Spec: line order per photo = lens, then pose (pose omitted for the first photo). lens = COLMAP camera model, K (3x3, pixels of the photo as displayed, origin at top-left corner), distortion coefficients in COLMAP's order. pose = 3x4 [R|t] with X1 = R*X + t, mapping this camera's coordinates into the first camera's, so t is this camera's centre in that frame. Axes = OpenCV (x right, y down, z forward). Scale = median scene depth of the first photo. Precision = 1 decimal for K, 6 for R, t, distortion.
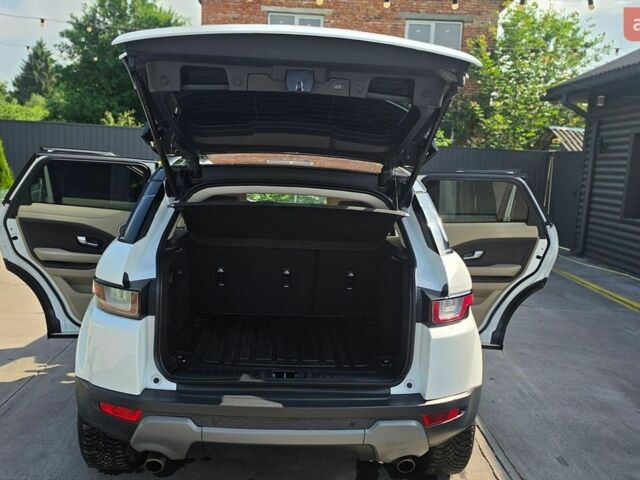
lens RADIAL K [[602.0, 0, 304.5], [0, 602.0, 239.0], [0, 0, 1]] dist [0.149385, -0.302728]
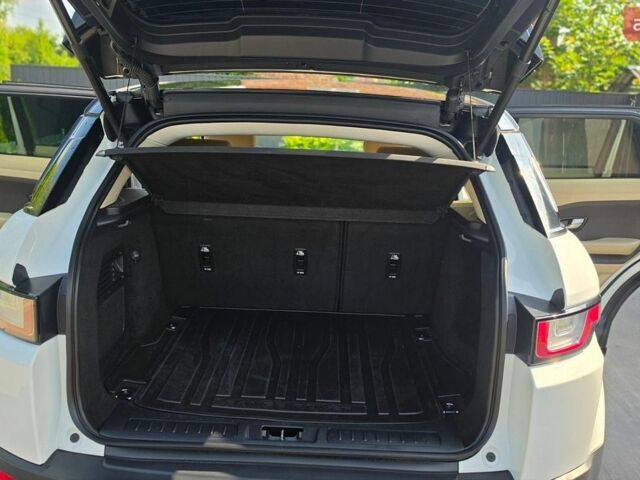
lens RADIAL K [[602.0, 0, 304.5], [0, 602.0, 239.0], [0, 0, 1]] dist [0.149385, -0.302728]
pose [[0.996957, 0.007940, -0.077547, 0.031947], [-0.001909, 0.996987, 0.077540, -0.015604], [0.077929, -0.077156, 0.993969, 0.361145]]
